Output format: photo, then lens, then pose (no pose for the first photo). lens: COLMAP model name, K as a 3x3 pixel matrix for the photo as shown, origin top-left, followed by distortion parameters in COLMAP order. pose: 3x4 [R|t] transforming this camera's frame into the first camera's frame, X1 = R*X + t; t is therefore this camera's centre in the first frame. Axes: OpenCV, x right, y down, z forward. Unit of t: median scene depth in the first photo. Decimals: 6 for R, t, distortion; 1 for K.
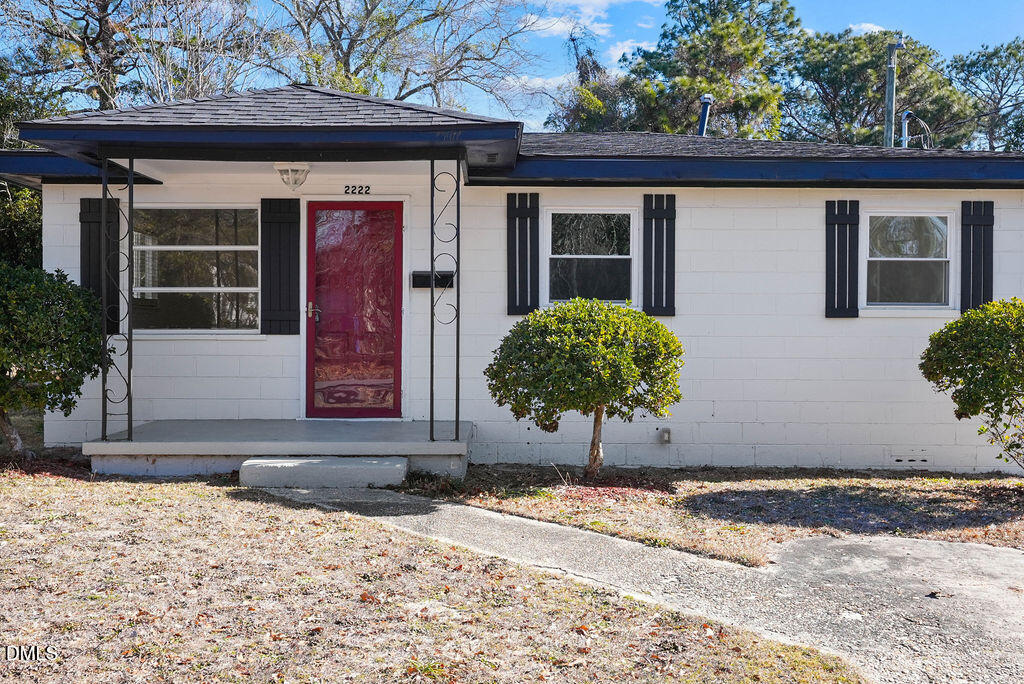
lens RADIAL K [[1073.3, 0, 512.0], [0, 1073.3, 342.0], [0, 0, 1]] dist [0.014008, -0.009442]
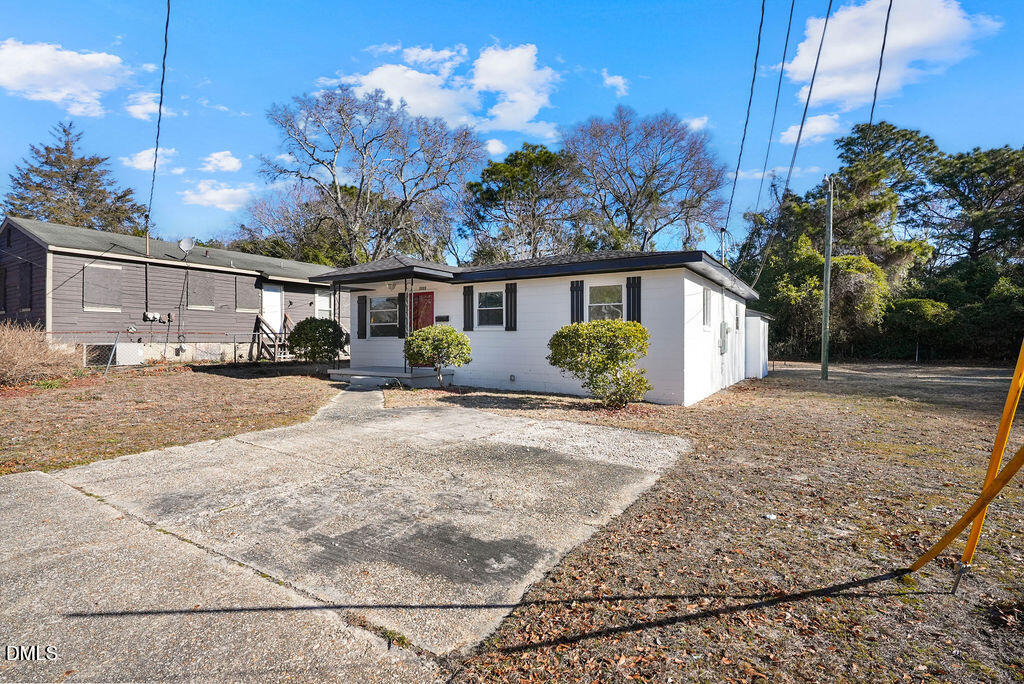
lens RADIAL K [[495.2, 0, 512.0], [0, 495.2, 342.0], [0, 0, 1]] dist [-0.000903, -0.000090]
pose [[0.838327, 0.000672, -0.545167, 0.778183], [-0.002029, 0.999996, -0.001887, 0.004577], [0.545164, 0.002688, 0.838325, 0.015270]]
